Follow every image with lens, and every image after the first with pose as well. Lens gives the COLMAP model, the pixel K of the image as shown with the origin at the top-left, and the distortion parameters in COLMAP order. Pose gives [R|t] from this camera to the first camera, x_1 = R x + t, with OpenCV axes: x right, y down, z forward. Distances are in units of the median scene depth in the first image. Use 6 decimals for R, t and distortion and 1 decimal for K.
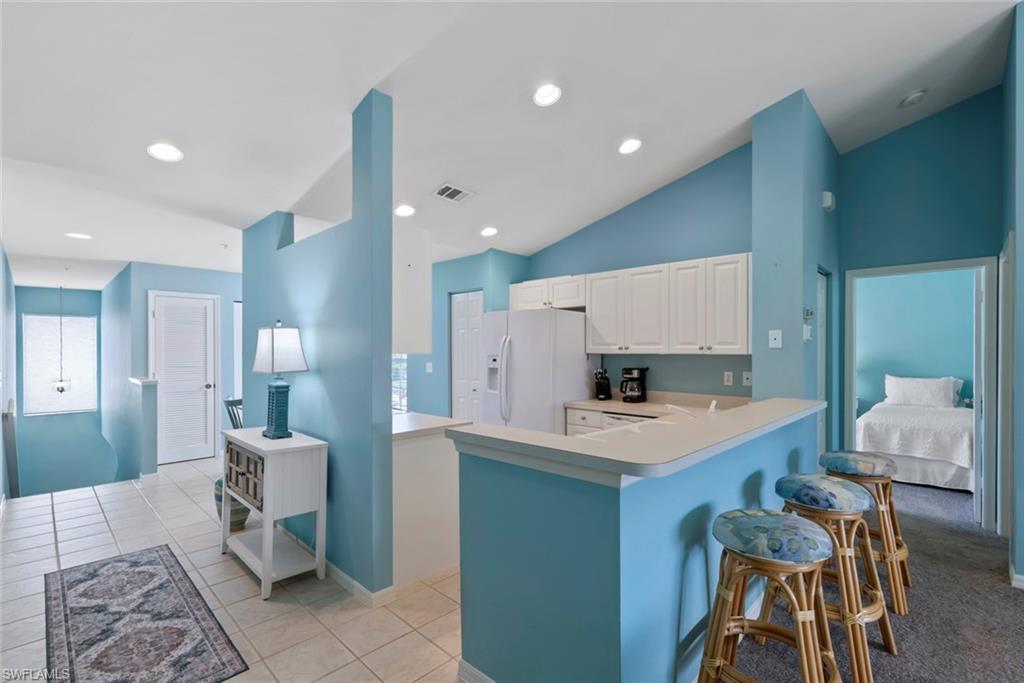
lens RADIAL K [[460.1, 0, 511.9], [0, 460.1, 351.3], [0, 0, 1]] dist [-0.002859, 0.000046]
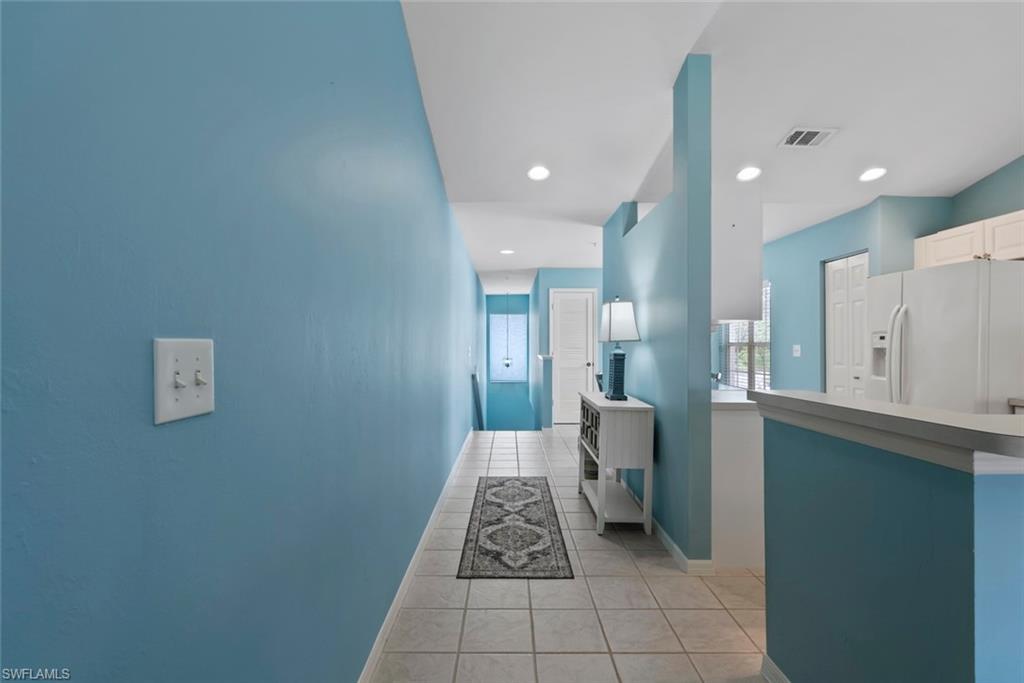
lens RADIAL K [[456.9, 0, 514.7], [0, 456.9, 344.5], [0, 0, 1]] dist [-0.000967, 0.000691]
pose [[0.704385, 0.001847, -0.709816, 0.077049], [-0.004882, 0.999986, -0.002242, 0.037158], [0.709801, 0.005044, 0.704384, 0.018876]]
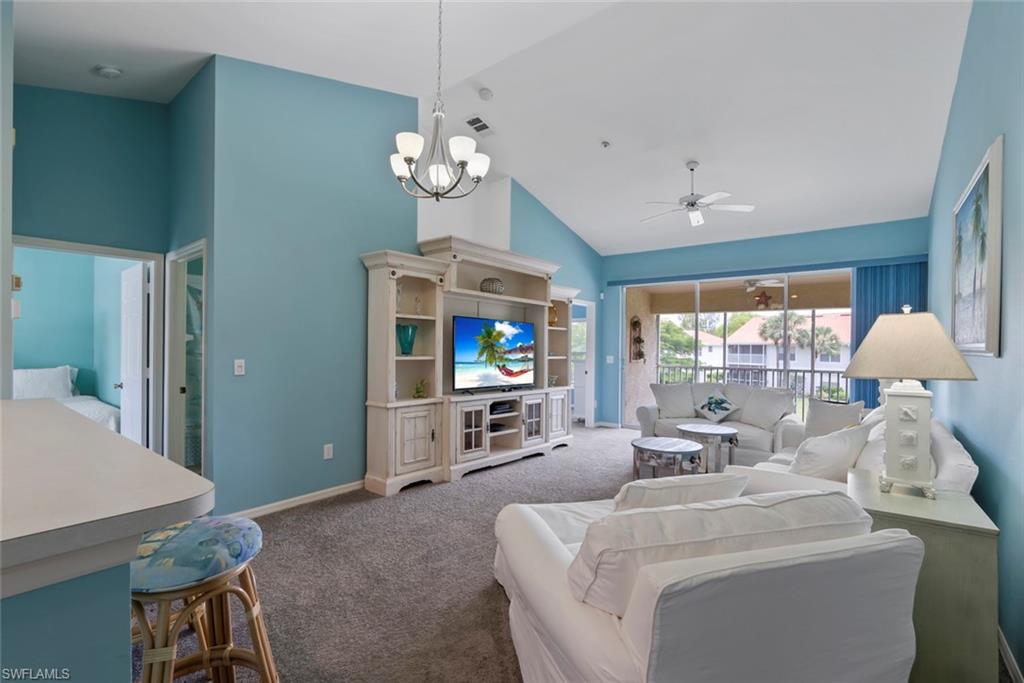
lens RADIAL K [[456.9, 0, 514.7], [0, 456.9, 344.5], [0, 0, 1]] dist [-0.000967, 0.000691]
pose [[-0.099382, 0.006720, 0.995027, -0.122101], [-0.010277, 0.999917, -0.007779, 0.012006], [-0.994996, -0.010999, -0.099304, 0.199681]]
